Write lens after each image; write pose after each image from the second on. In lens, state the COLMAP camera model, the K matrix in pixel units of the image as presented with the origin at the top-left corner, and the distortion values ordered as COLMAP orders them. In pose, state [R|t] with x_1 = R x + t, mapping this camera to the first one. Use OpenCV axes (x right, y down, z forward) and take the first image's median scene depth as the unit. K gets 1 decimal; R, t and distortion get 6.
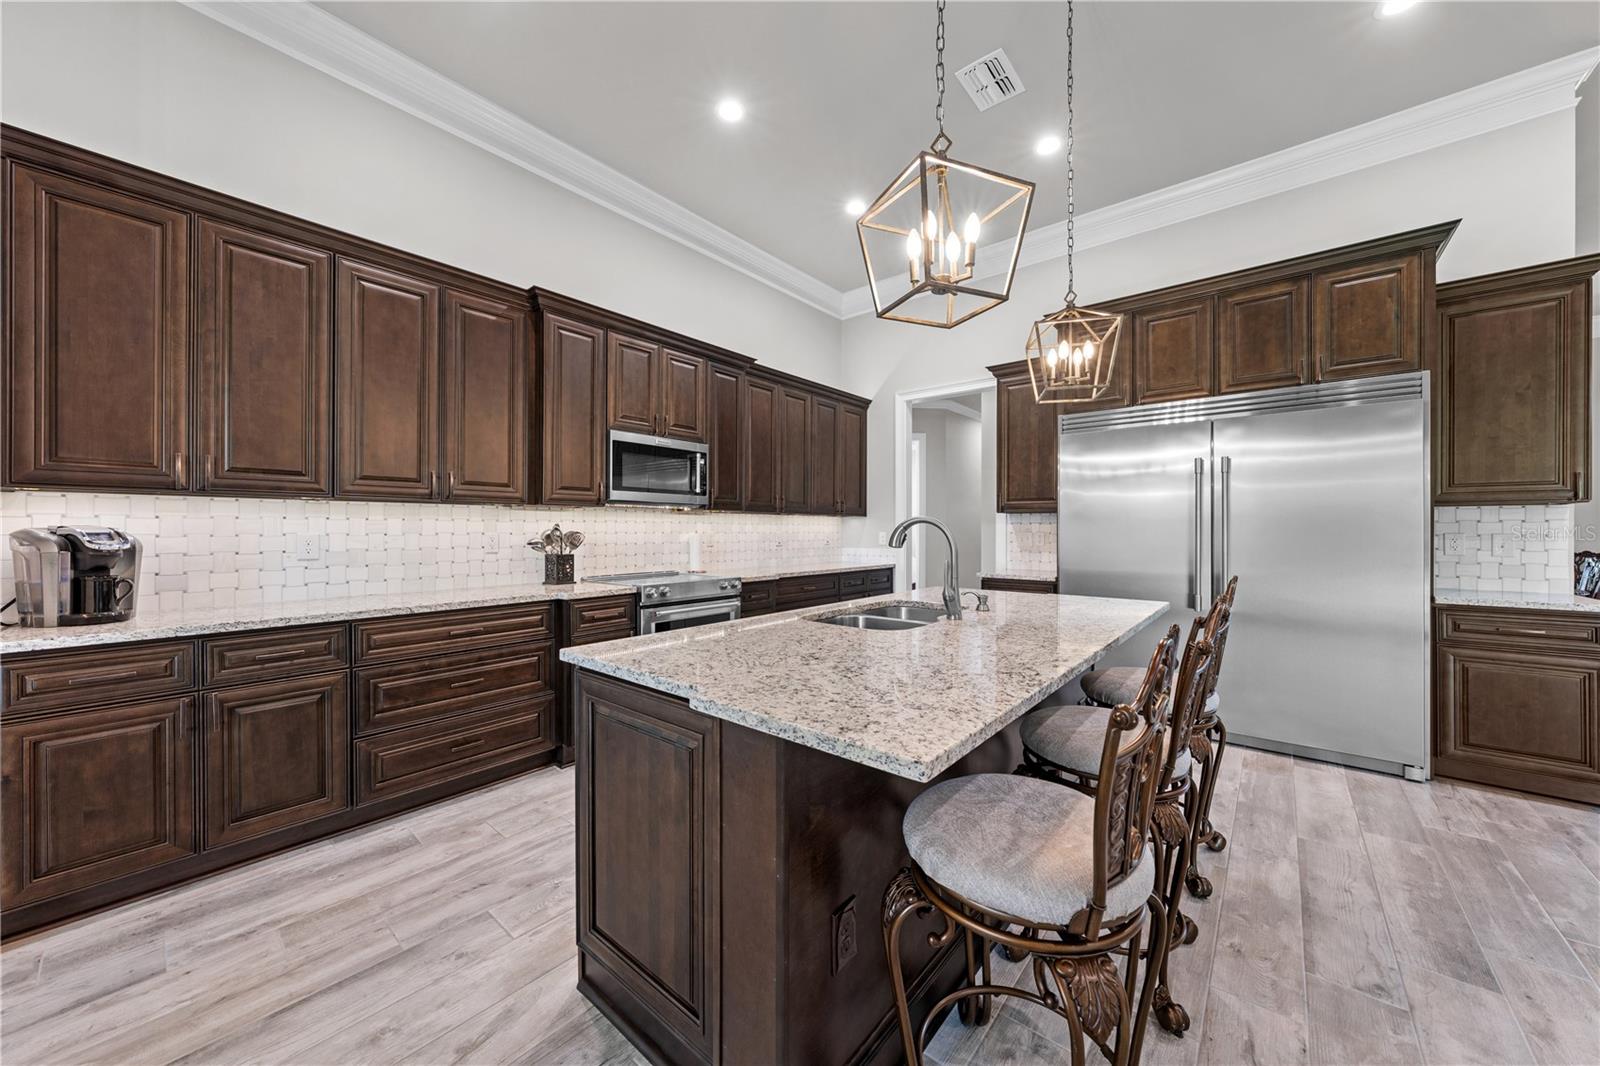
lens RADIAL K [[569.5, 0, 797.4], [0, 569.5, 531.0], [0, 0, 1]] dist [-0.000499, 0.000032]
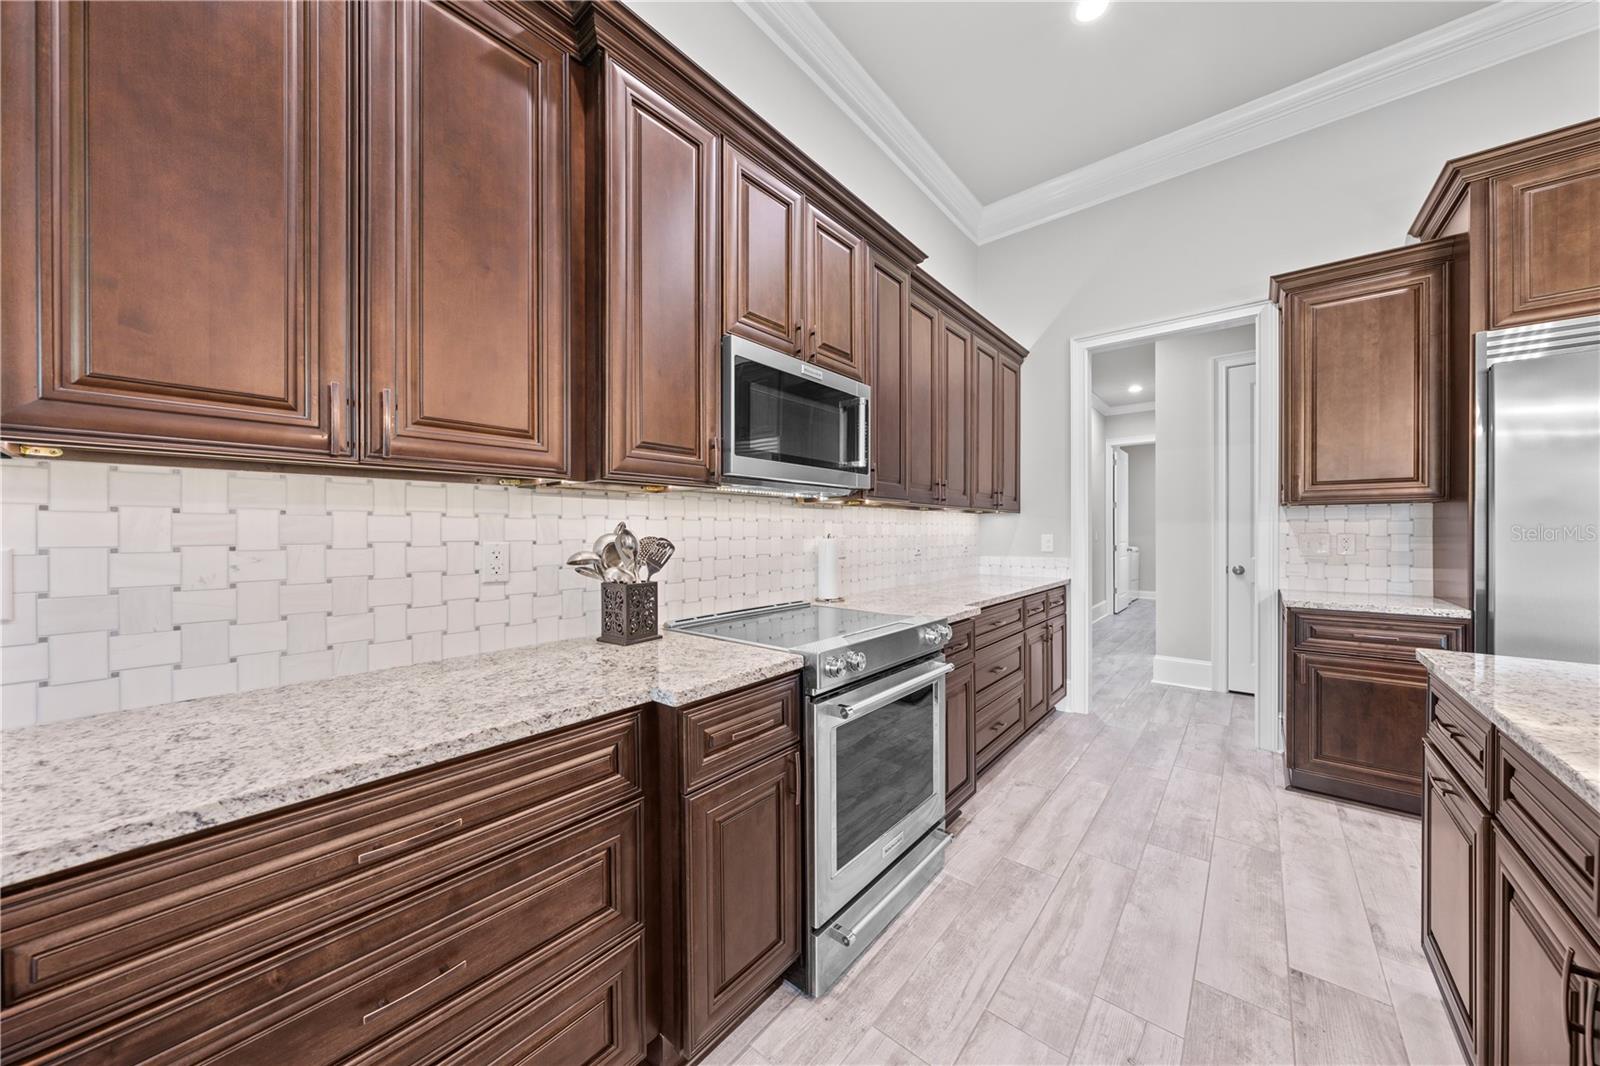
lens RADIAL K [[540.3, 0, 800.0], [0, 540.3, 533.0], [0, 0, 1]] dist [-0.000592, 0.000036]
pose [[0.999984, -0.004650, 0.003248, -0.267037], [0.004648, 0.999989, 0.000672, -0.002882], [-0.003252, -0.000657, 0.999994, 0.516455]]
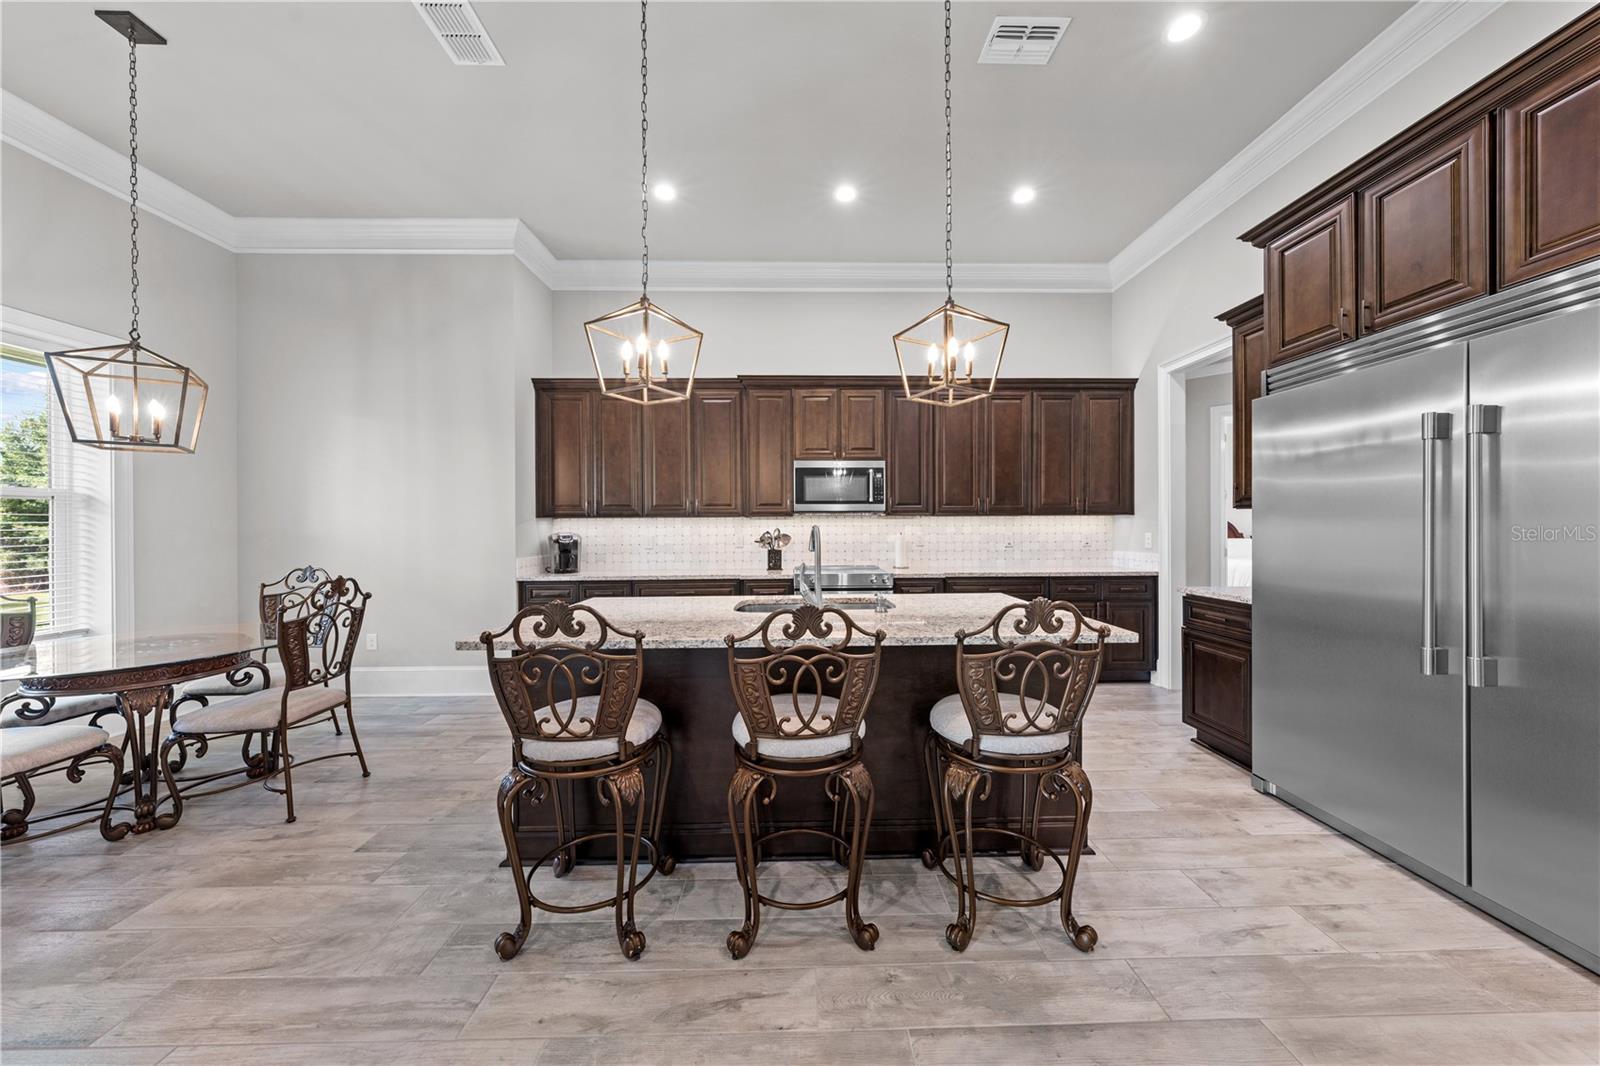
lens RADIAL K [[545.8, 0, 806.6], [0, 545.8, 530.0], [0, 0, 1]] dist [-0.000489, 0.000050]
pose [[0.659683, 0.000756, -0.751543, 0.685106], [0.005119, 0.999972, 0.005499, -0.016271], [0.751526, -0.007475, 0.659661, 0.143582]]
